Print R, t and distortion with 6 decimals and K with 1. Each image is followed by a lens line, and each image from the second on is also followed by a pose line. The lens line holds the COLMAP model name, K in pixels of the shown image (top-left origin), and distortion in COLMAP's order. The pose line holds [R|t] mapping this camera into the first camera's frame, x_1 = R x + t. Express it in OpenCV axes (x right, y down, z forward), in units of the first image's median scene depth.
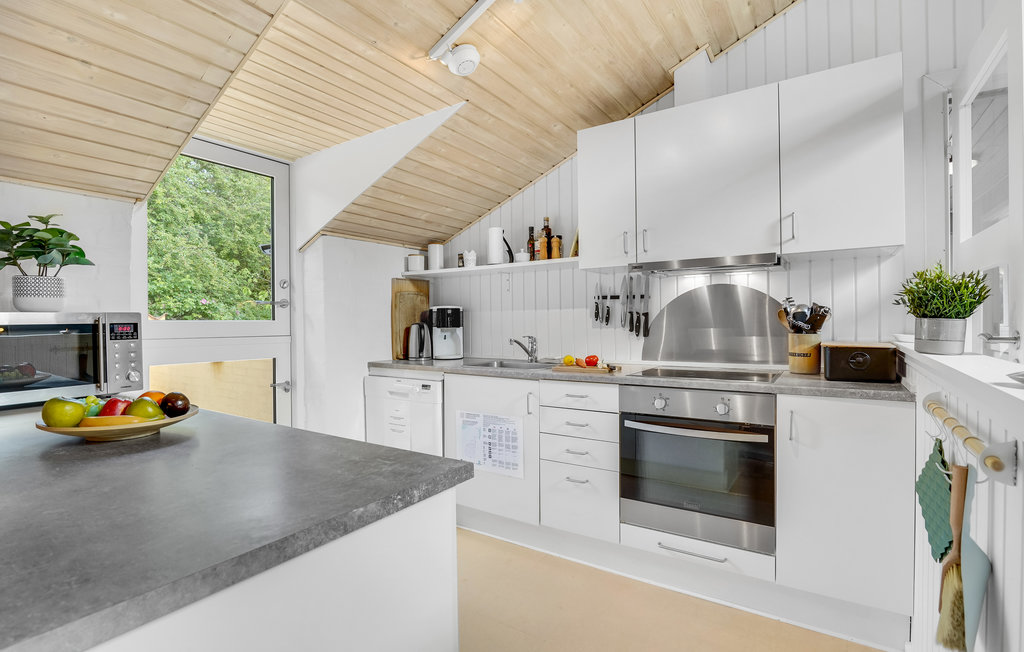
lens RADIAL K [[483.3, 0, 497.1], [0, 483.3, 326.0], [0, 0, 1]] dist [-0.014376, 0.000855]
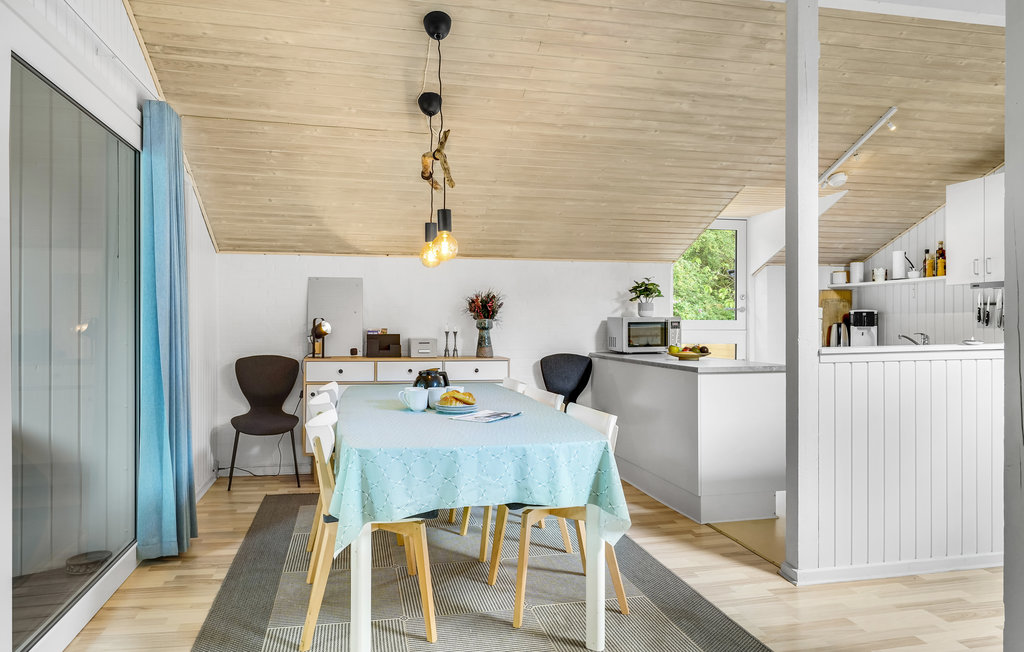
lens RADIAL K [[696.4, 0, 511.6], [0, 696.4, 326.4], [0, 0, 1]] dist [0.011625, 0.004655]
pose [[0.739190, 0.012830, -0.673375, 0.487921], [-0.012247, 0.999909, 0.005608, 0.004404], [0.673386, 0.004102, 0.739280, -1.086957]]
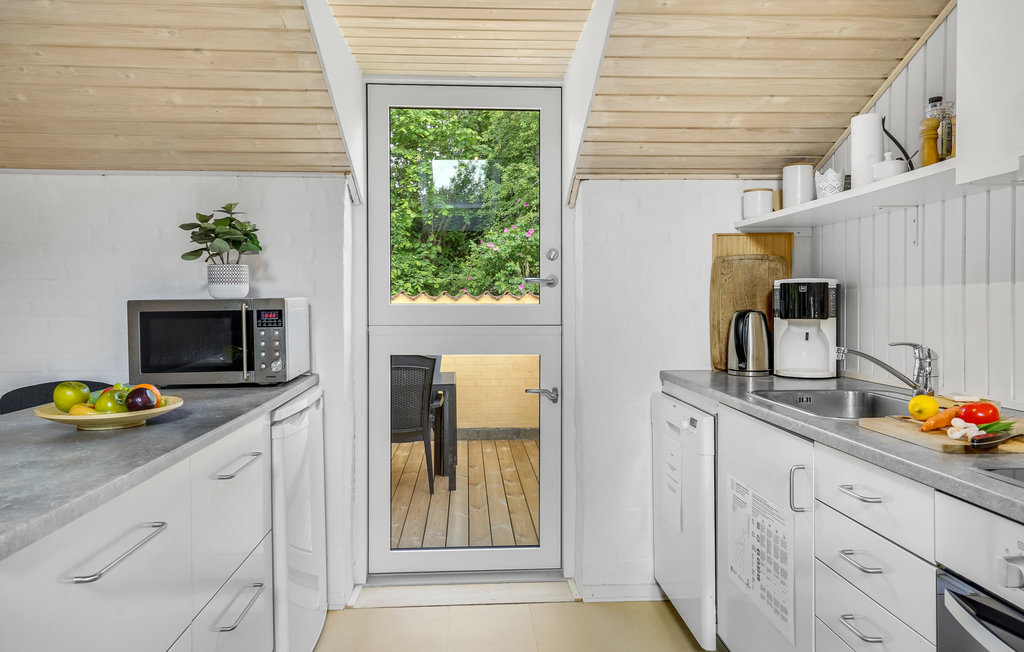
lens RADIAL K [[696.4, 0, 512.4], [0, 696.4, 311.0], [0, 0, 1]] dist [0.011625, 0.004655]
pose [[0.617208, 0.015423, -0.786649, 0.321011], [-0.007952, 0.999879, 0.013365, -0.013803], [0.786760, -0.001993, 0.617256, 0.277952]]
